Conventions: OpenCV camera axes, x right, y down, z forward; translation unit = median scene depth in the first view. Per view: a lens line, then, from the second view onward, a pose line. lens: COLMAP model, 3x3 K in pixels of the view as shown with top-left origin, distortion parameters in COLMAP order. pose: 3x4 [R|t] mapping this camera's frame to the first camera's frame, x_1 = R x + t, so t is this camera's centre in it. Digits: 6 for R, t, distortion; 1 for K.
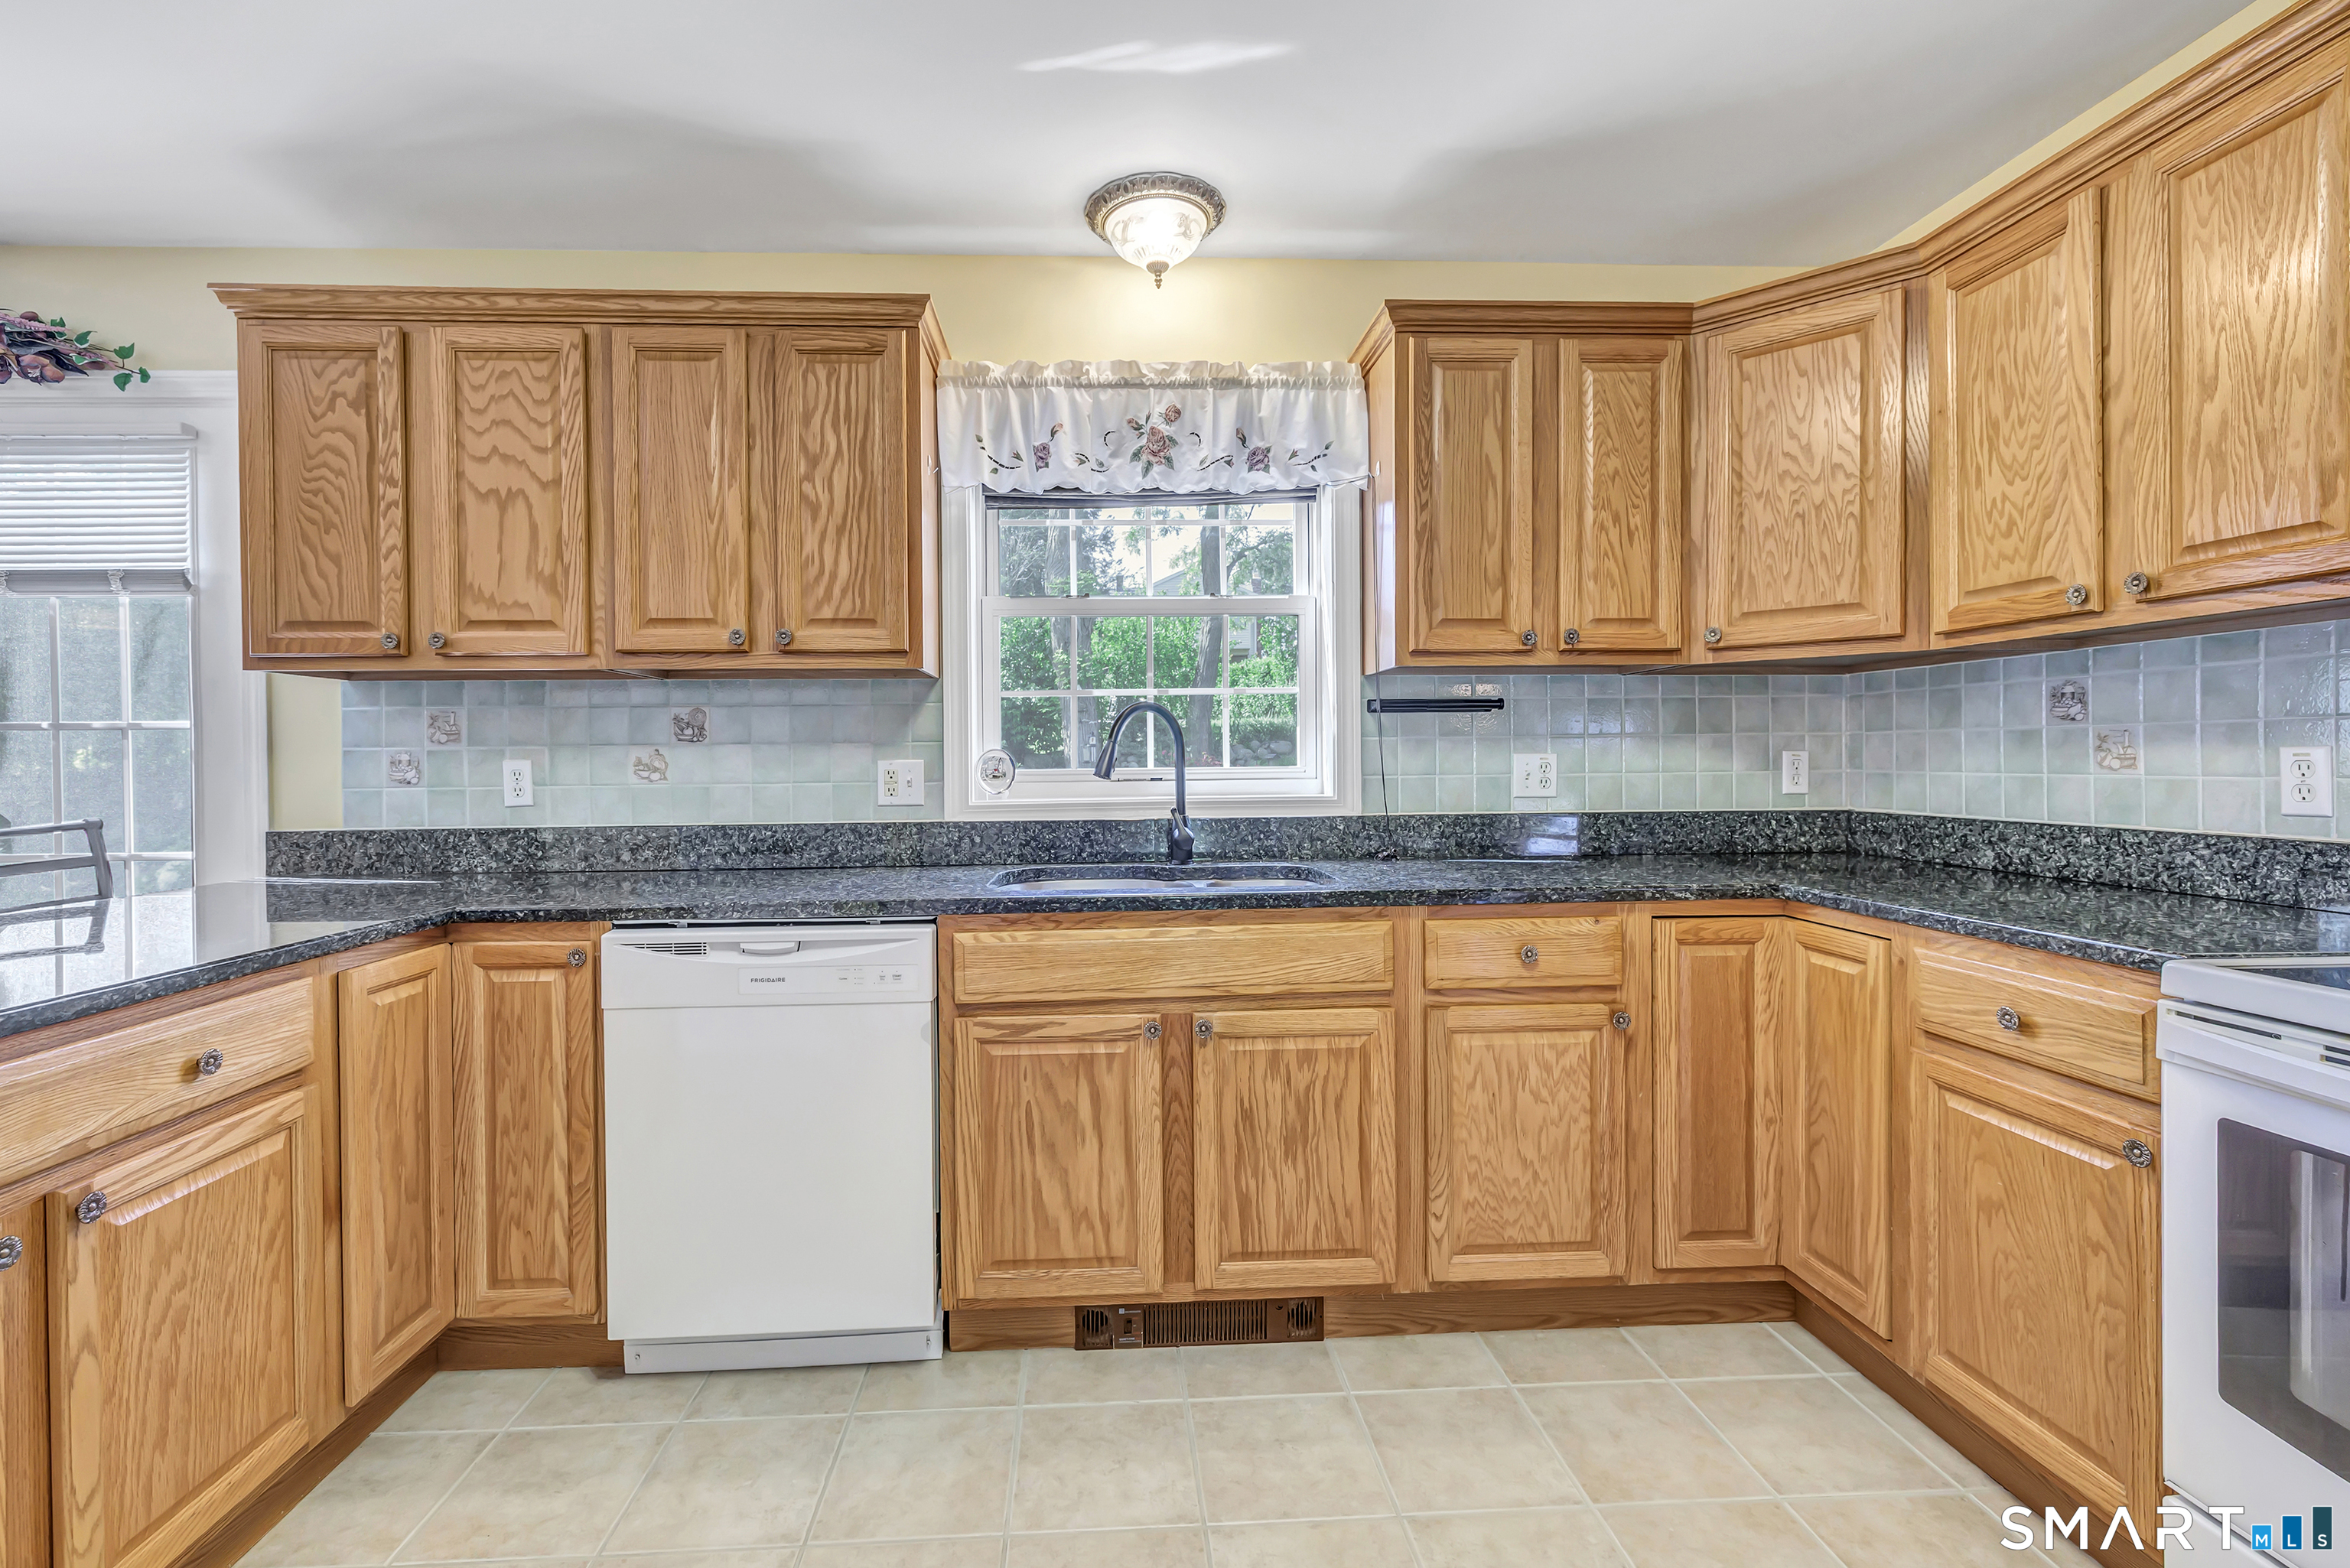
lens RADIAL K [[1015.2, 0, 1157.0], [0, 1015.2, 762.5], [0, 0, 1]] dist [-0.001075, -0.000408]
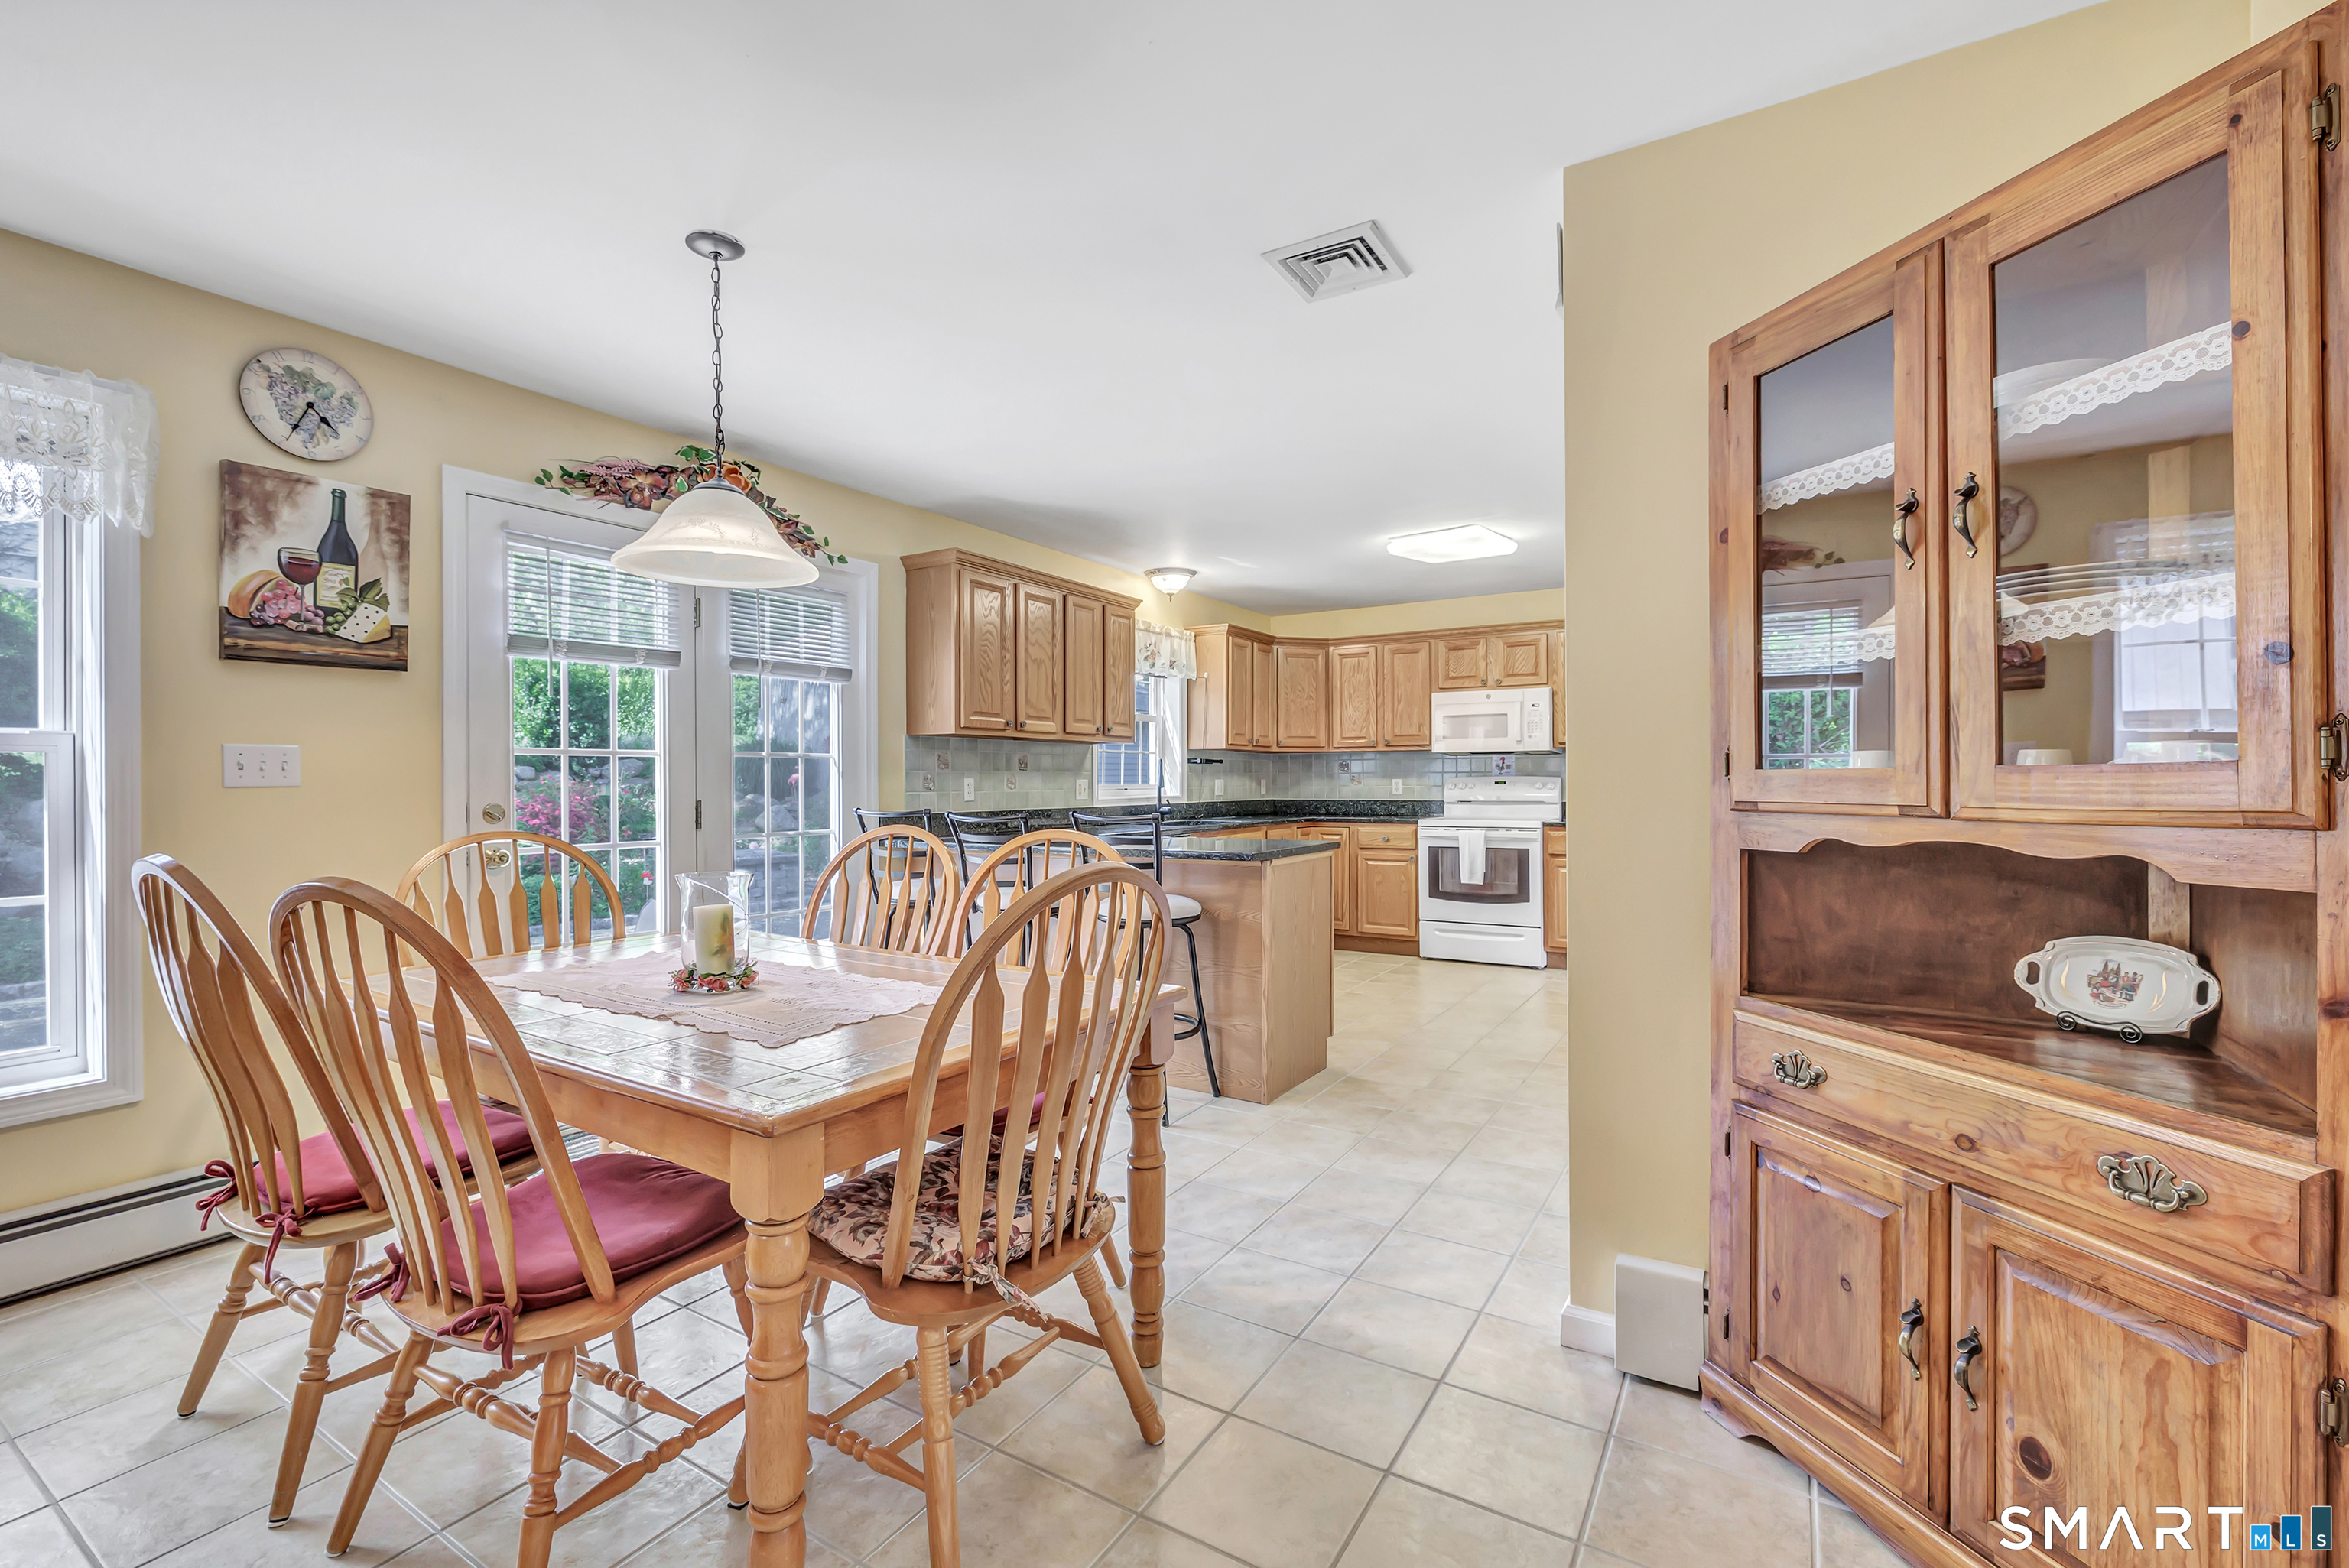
lens RADIAL K [[1014.7, 0, 1173.9], [0, 1014.7, 778.4], [0, 0, 1]] dist [-0.001075, -0.000408]
pose [[0.563246, 0.010638, 0.826221, -2.348113], [0.001149, 0.999906, -0.013657, 0.029790], [-0.826288, 0.008641, 0.563181, -0.527068]]
